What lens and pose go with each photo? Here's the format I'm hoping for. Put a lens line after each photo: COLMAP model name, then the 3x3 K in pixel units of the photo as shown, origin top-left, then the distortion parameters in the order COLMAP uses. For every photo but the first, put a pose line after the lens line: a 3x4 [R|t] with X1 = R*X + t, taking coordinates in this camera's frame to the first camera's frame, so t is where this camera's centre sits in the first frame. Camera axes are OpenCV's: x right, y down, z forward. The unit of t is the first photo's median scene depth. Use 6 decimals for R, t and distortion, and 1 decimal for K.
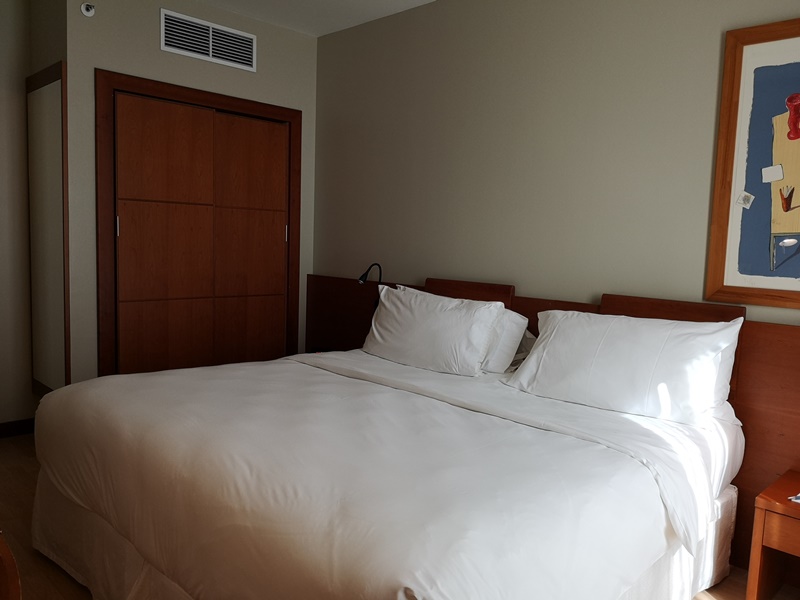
lens RADIAL K [[650.9, 0, 395.2], [0, 650.9, 301.7], [0, 0, 1]] dist [0.013897, -0.009934]
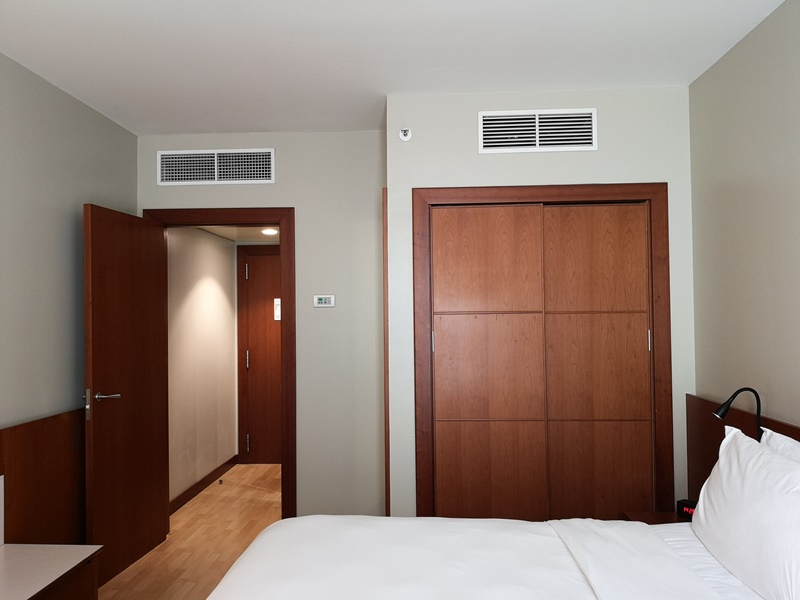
lens RADIAL K [[650.9, 0, 397.7], [0, 650.9, 296.7], [0, 0, 1]] dist [0.013897, -0.009934]
pose [[0.662439, -0.059378, -0.746759, 0.232133], [-0.036134, 0.993161, -0.111024, -0.064394], [0.748244, 0.100530, 0.655763, 0.284434]]
